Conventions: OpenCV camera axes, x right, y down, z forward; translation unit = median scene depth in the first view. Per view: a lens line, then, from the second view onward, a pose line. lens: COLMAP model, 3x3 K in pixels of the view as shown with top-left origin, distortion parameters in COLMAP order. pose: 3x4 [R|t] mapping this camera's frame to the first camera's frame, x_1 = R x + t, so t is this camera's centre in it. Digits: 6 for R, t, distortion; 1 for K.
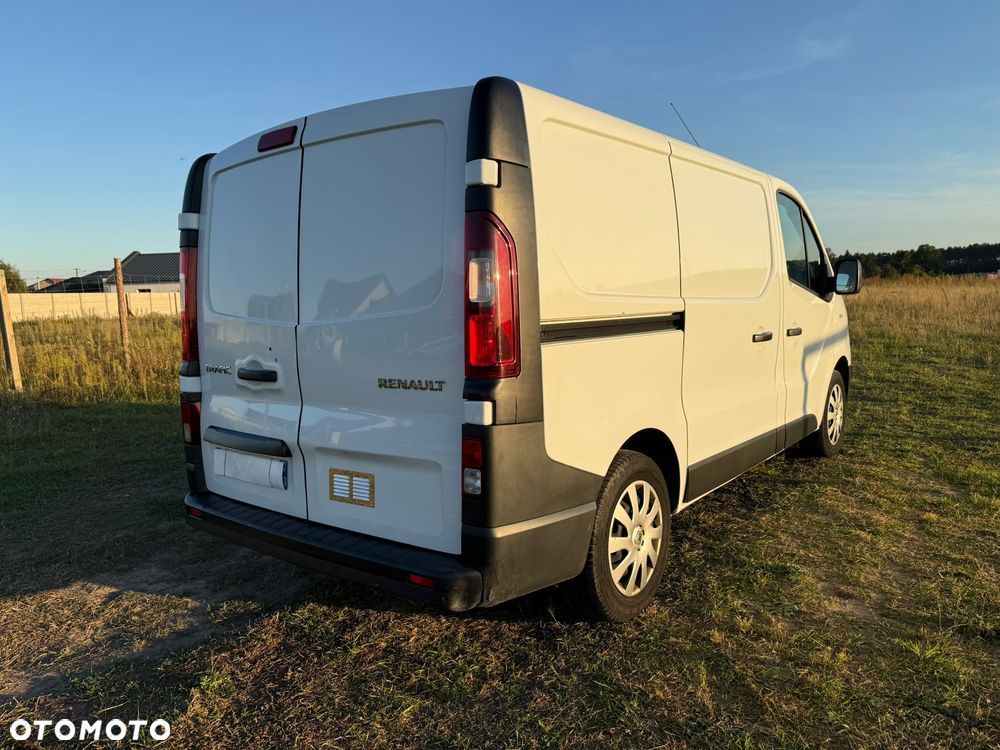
lens RADIAL K [[714.2, 0, 508.9], [0, 714.2, 371.4], [0, 0, 1]] dist [0.028974, -0.036167]
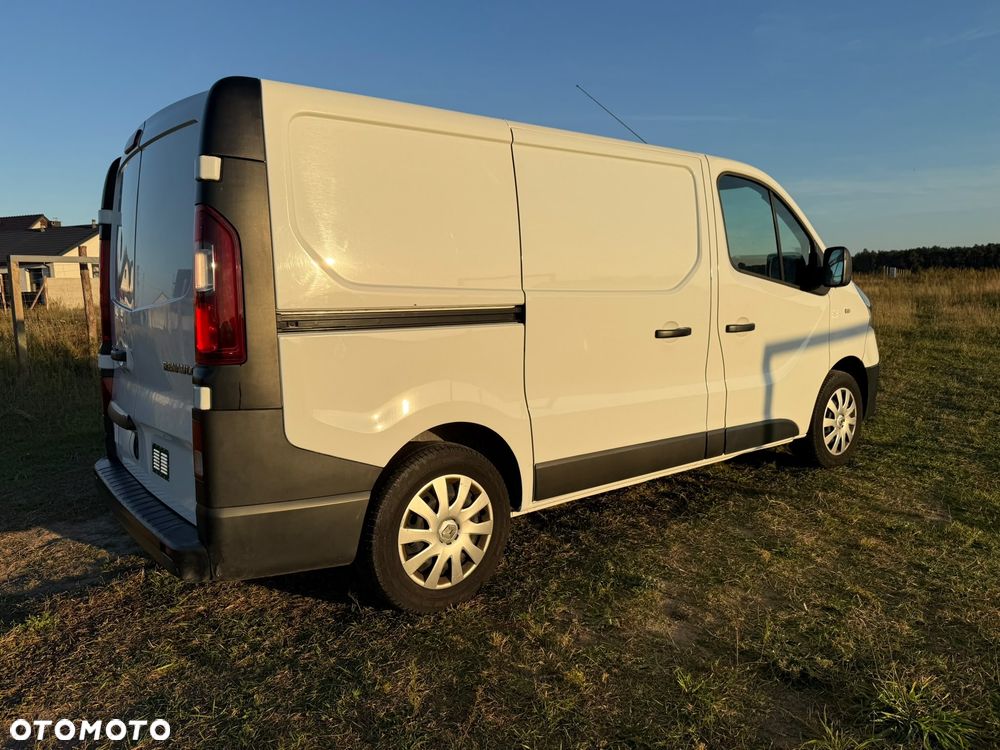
lens RADIAL K [[714.2, 0, 500.4], [0, 714.2, 369.5], [0, 0, 1]] dist [0.028974, -0.036167]
pose [[0.970120, 0.037785, -0.239665, 0.492618], [-0.034070, 0.999227, 0.019623, -0.015078], [0.240221, -0.010872, 0.970657, 0.059229]]
